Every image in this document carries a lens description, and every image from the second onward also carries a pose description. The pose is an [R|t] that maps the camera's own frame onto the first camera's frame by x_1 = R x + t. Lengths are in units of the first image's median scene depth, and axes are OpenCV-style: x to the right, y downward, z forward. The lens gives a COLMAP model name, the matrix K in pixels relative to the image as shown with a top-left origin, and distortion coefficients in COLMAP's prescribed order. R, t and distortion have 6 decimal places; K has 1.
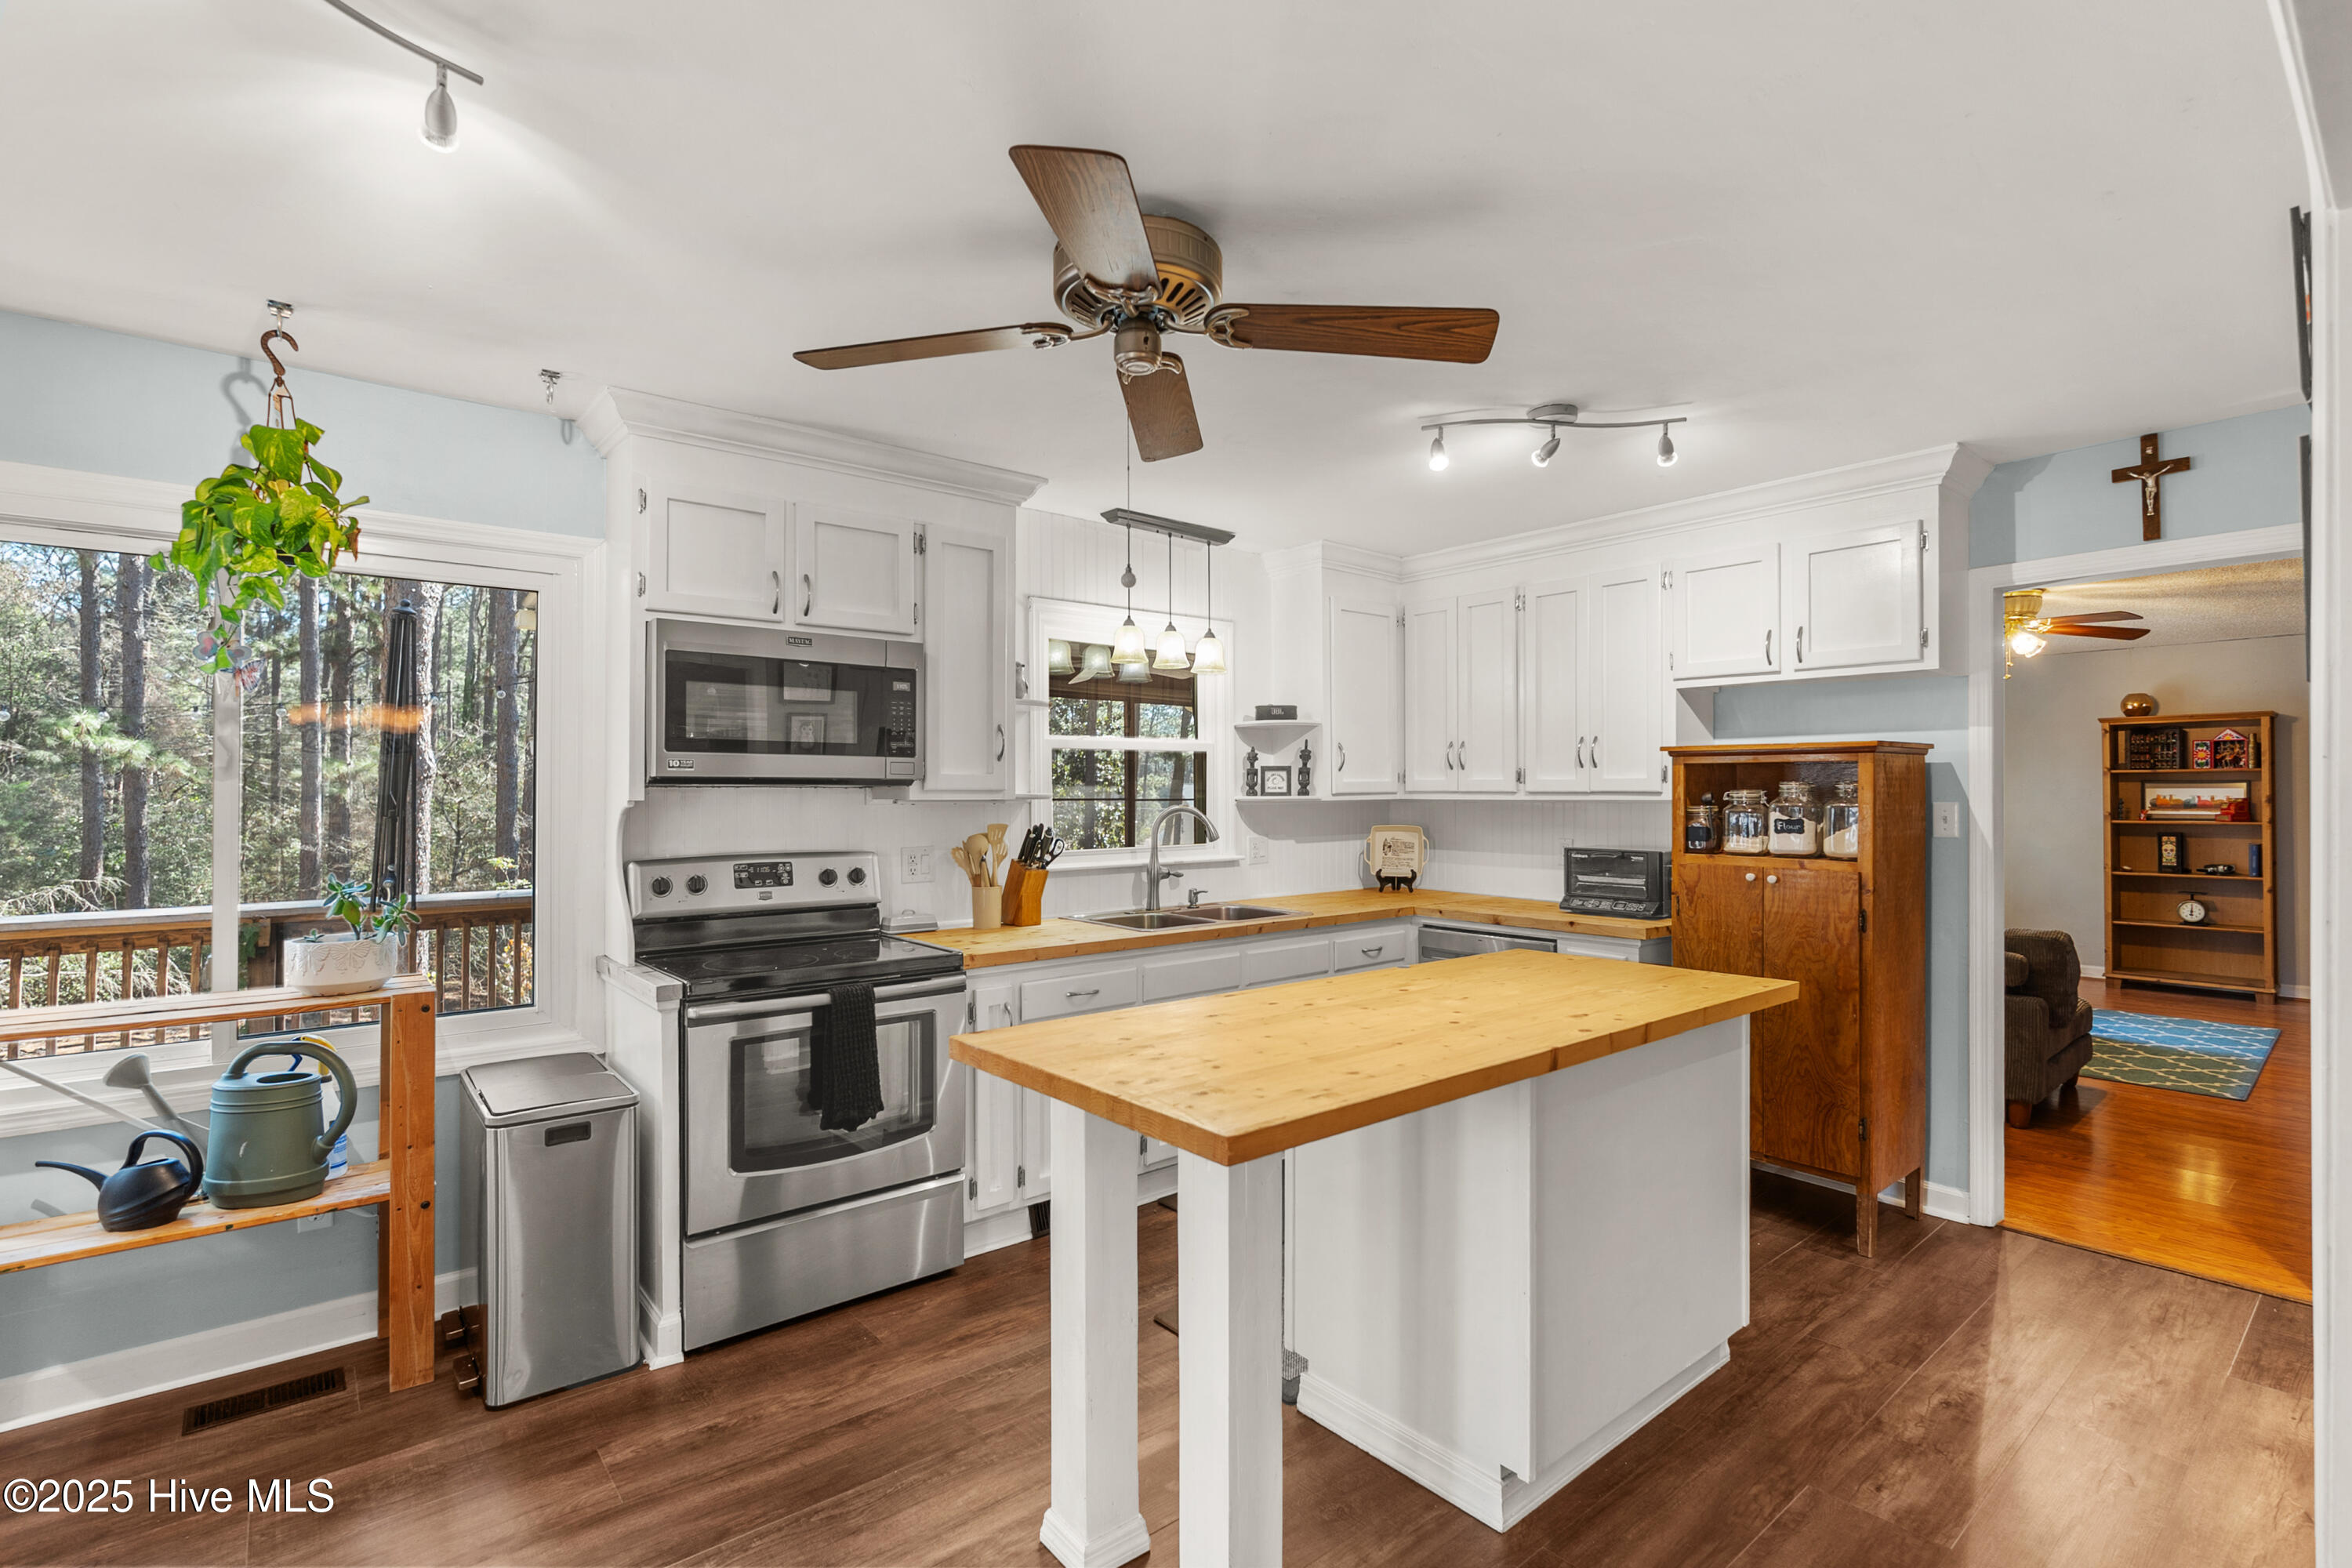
lens RADIAL K [[1086.9, 0, 1176.3], [0, 1086.9, 782.6], [0, 0, 1]] dist [0.001879, 0.000018]
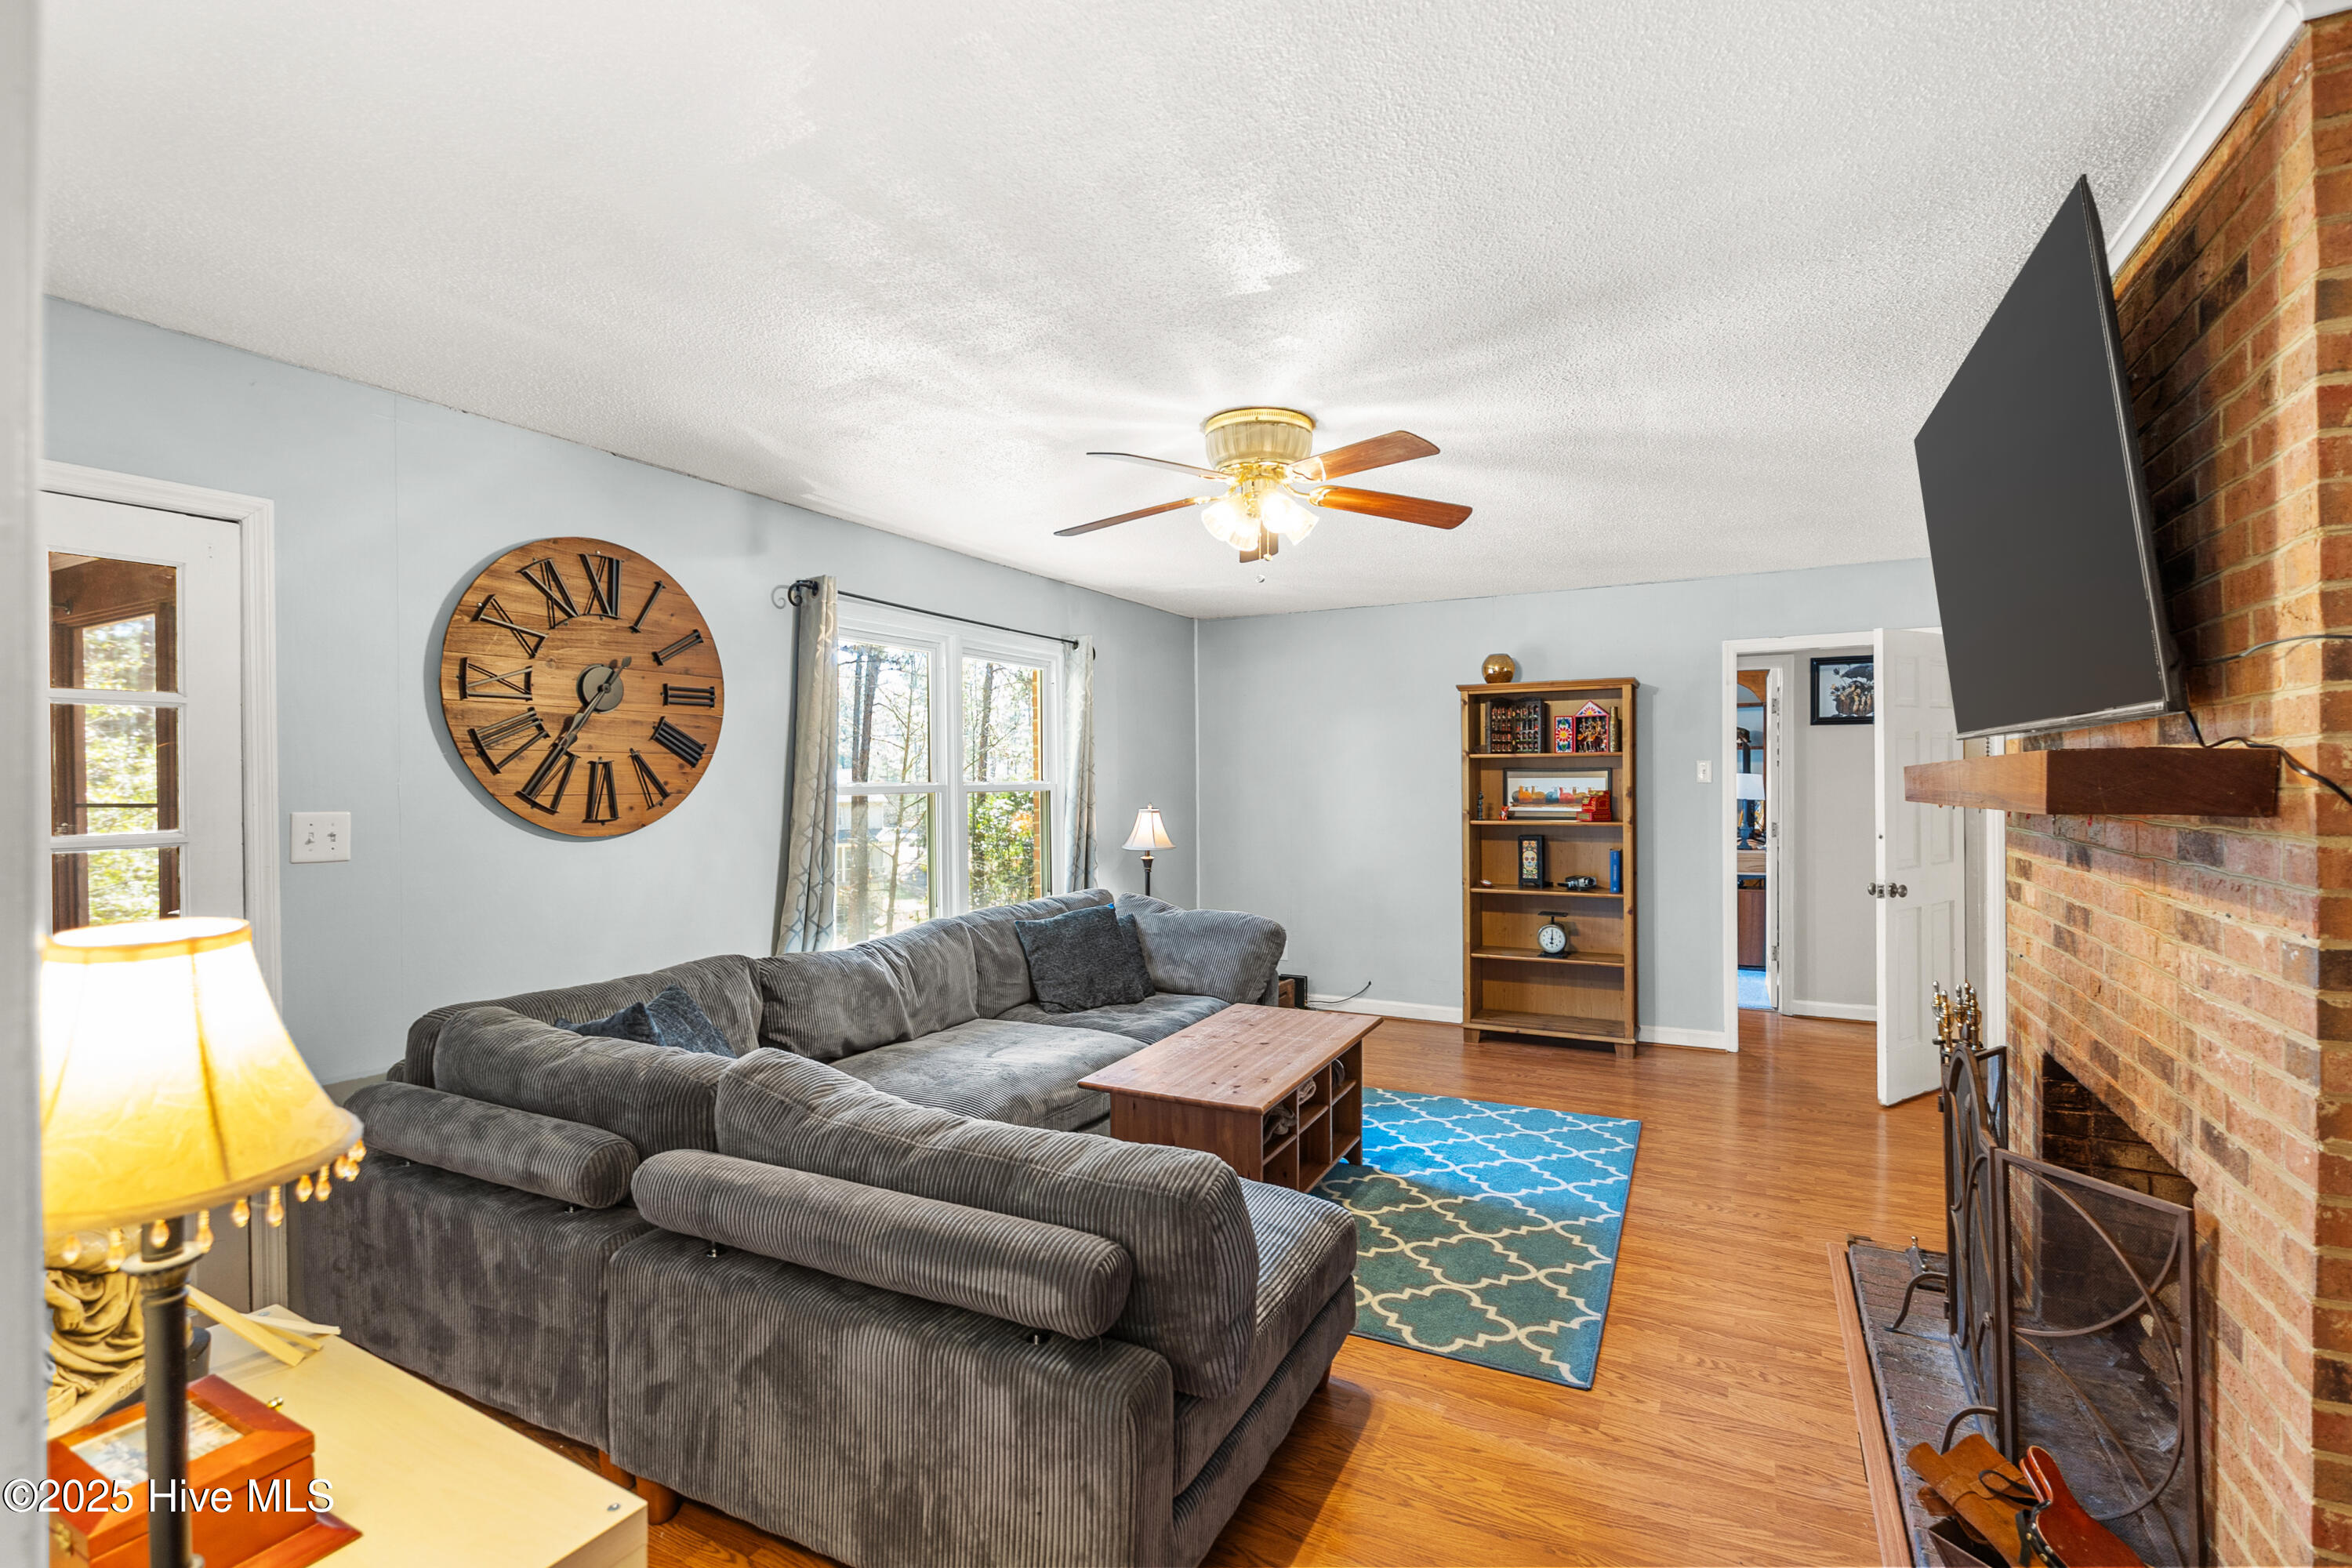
lens RADIAL K [[1086.9, 0, 1165.6], [0, 1086.9, 777.7], [0, 0, 1]] dist [0.001879, 0.000018]
pose [[0.929584, -0.001051, 0.368609, 0.391472], [-0.001839, 0.999970, 0.007490, -0.000233], [-0.368606, -0.007640, 0.929554, 0.383313]]
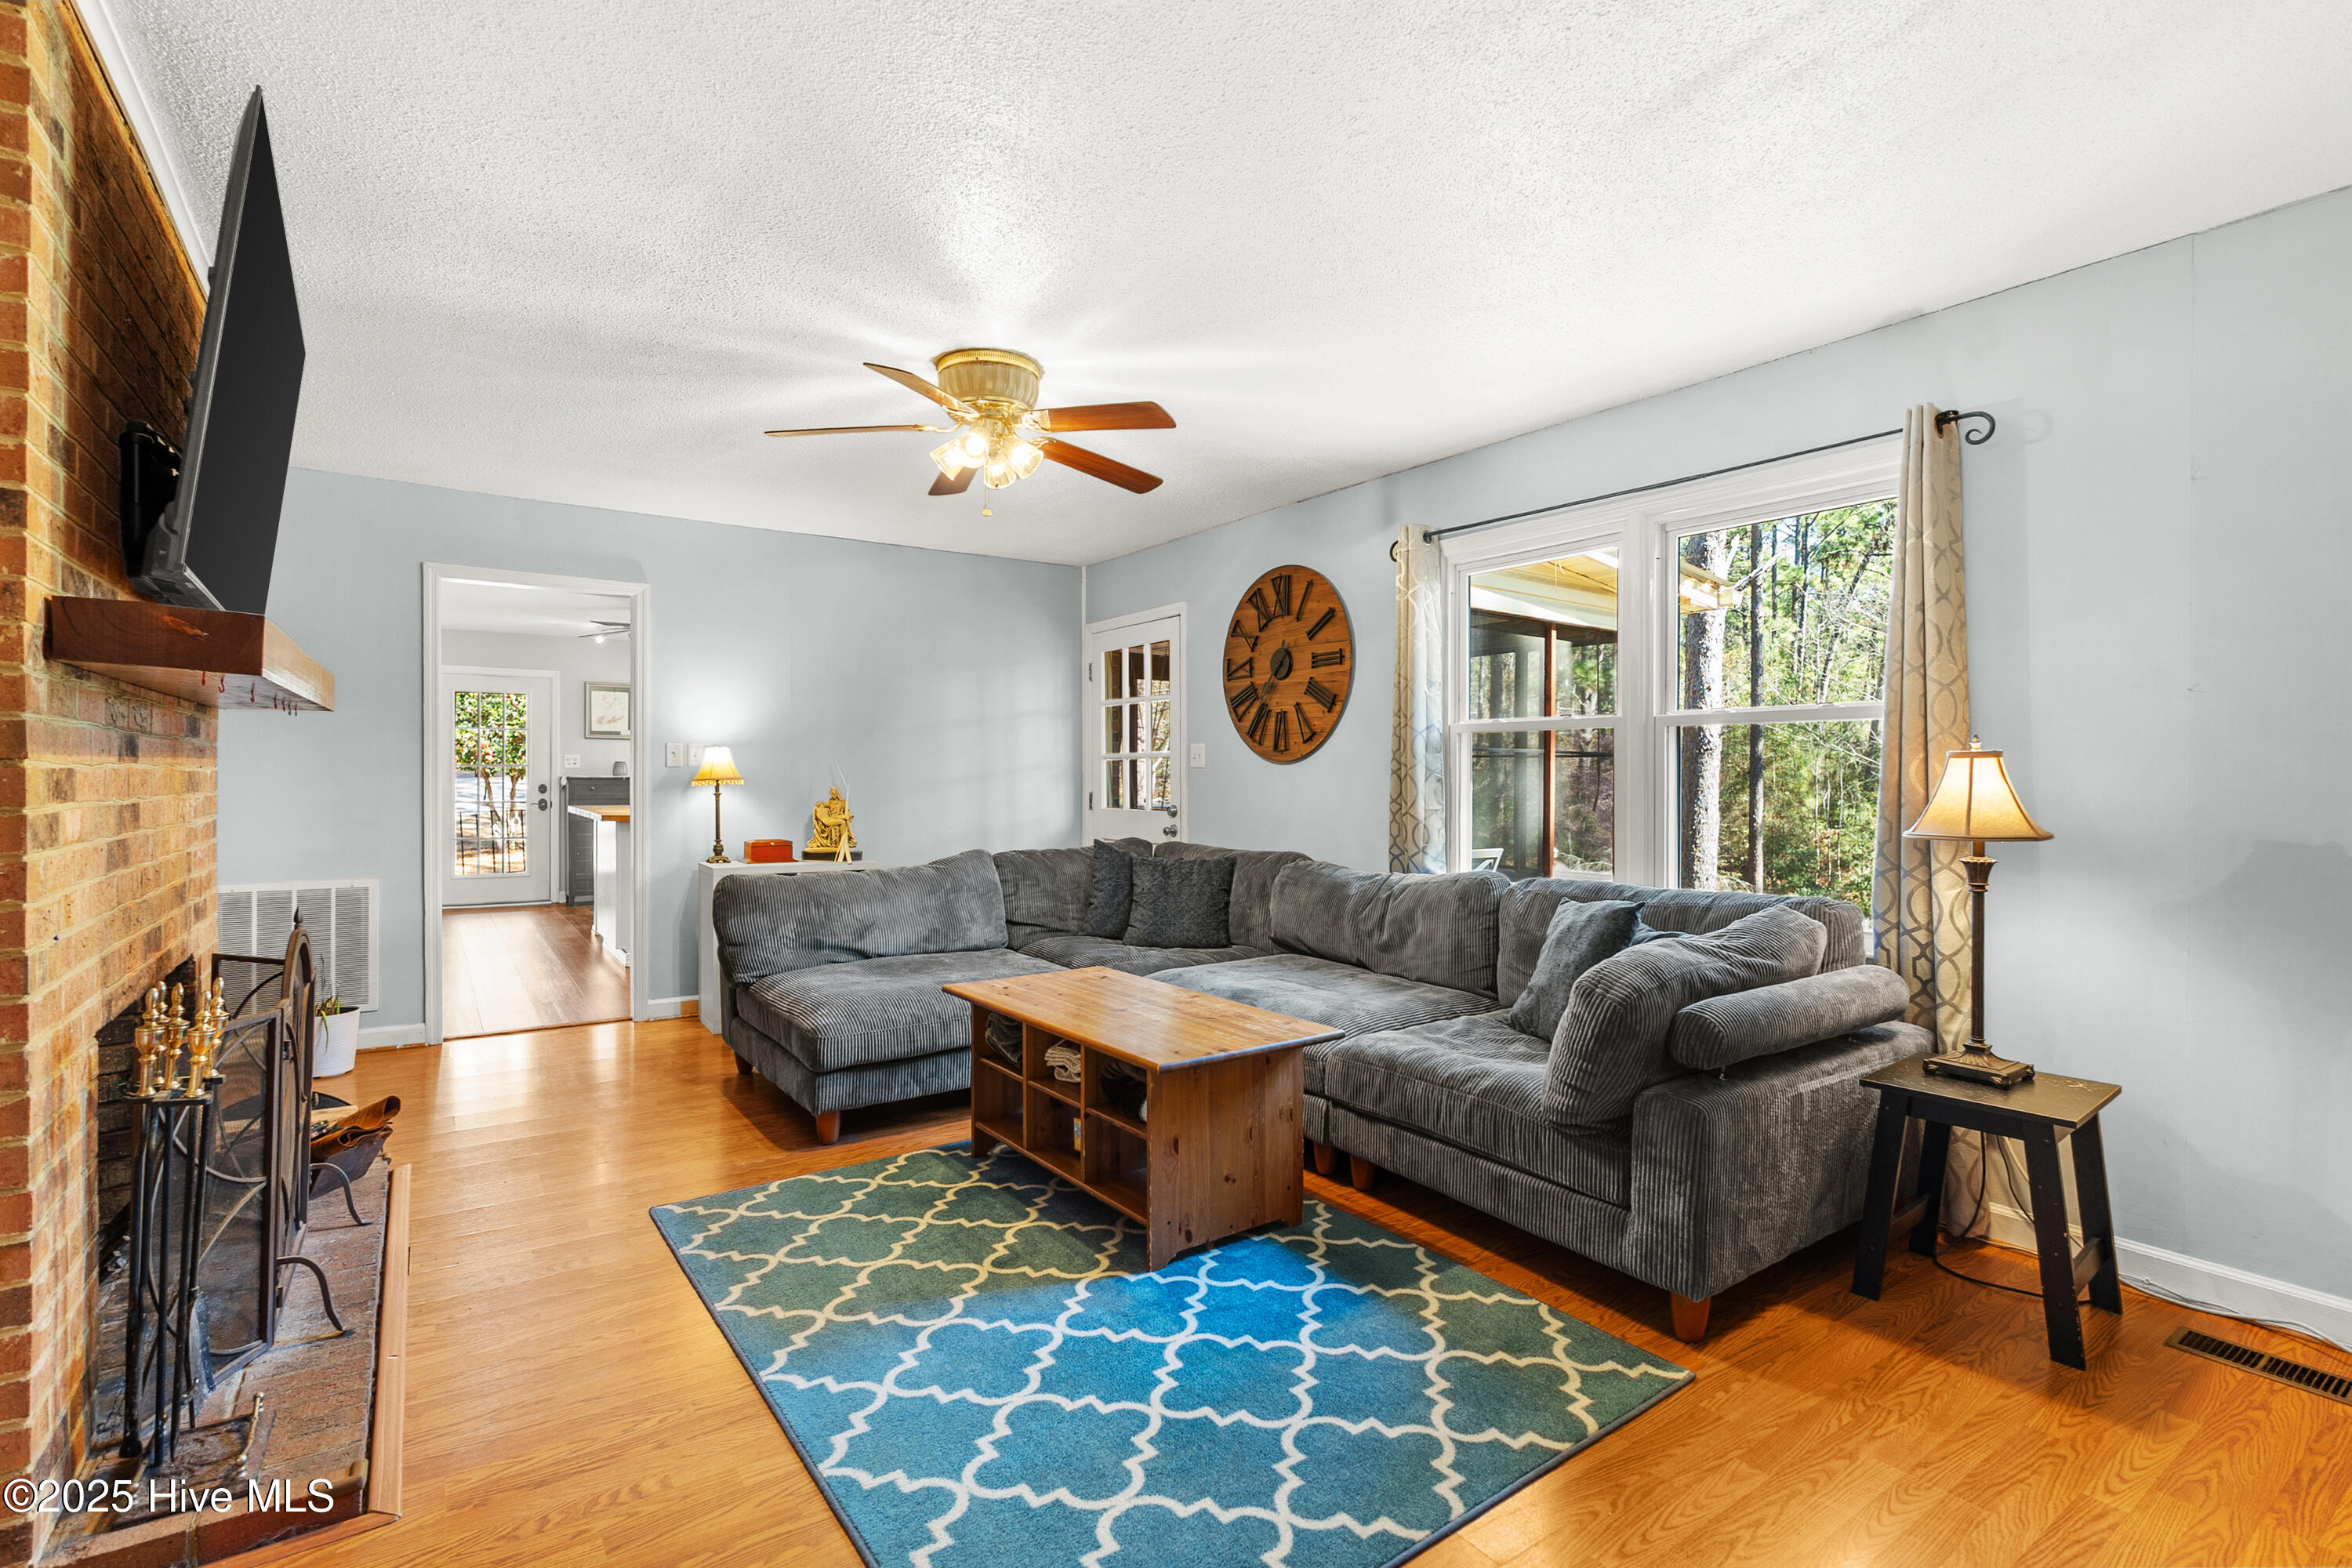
lens RADIAL K [[1086.9, 0, 1171.1], [0, 1086.9, 771.6], [0, 0, 1]] dist [0.001879, 0.000018]
pose [[-0.101761, 0.002291, -0.994806, 1.818839], [0.005312, 0.999984, 0.001760, 0.074280], [0.994795, -0.005106, -0.101771, 1.518086]]
